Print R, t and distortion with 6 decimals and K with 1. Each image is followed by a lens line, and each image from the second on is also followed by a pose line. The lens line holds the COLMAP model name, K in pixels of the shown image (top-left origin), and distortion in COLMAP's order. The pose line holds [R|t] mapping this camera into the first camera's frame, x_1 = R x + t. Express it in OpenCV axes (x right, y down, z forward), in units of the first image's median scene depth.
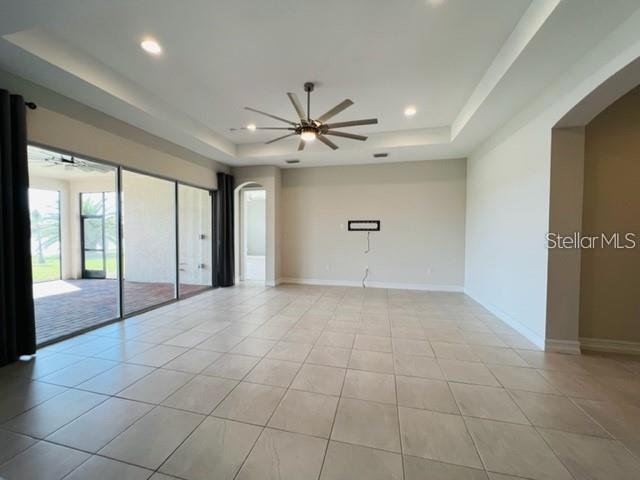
lens RADIAL K [[257.3, 0, 318.1], [0, 257.3, 239.3], [0, 0, 1]] dist [0.000499, 0.000178]
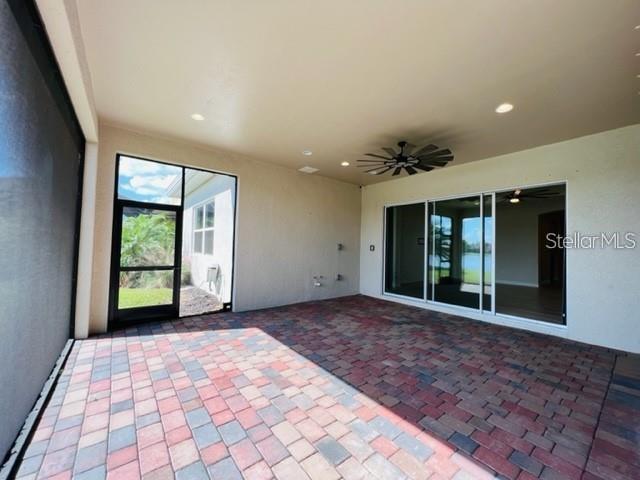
lens RADIAL K [[255.0, 0, 319.7], [0, 255.0, 238.6], [0, 0, 1]] dist [0.000799, -0.000051]
pose [[0.614944, 0.034407, 0.787820, -1.060257], [-0.001671, 0.999102, -0.042330, 0.002948], [-0.788569, 0.024714, 0.614449, 0.390751]]
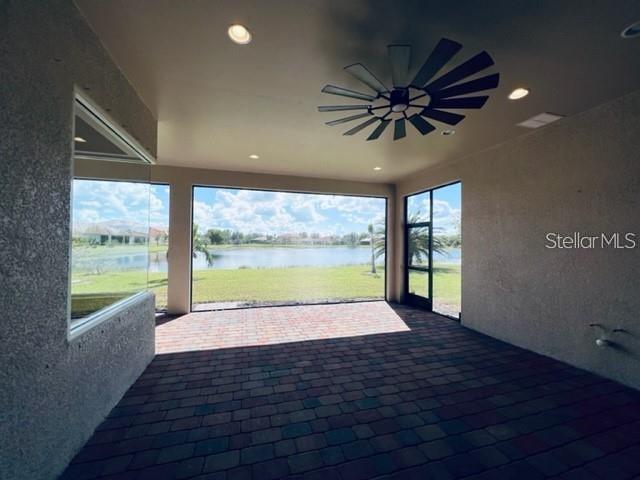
lens RADIAL K [[257.3, 0, 318.1], [0, 257.3, 239.3], [0, 0, 1]] dist [0.000499, 0.000178]
pose [[0.503931, -0.014788, -0.863617, -0.357627], [-0.028253, 0.999036, -0.033593, -0.010359], [0.863282, 0.041328, 0.503027, 0.353263]]
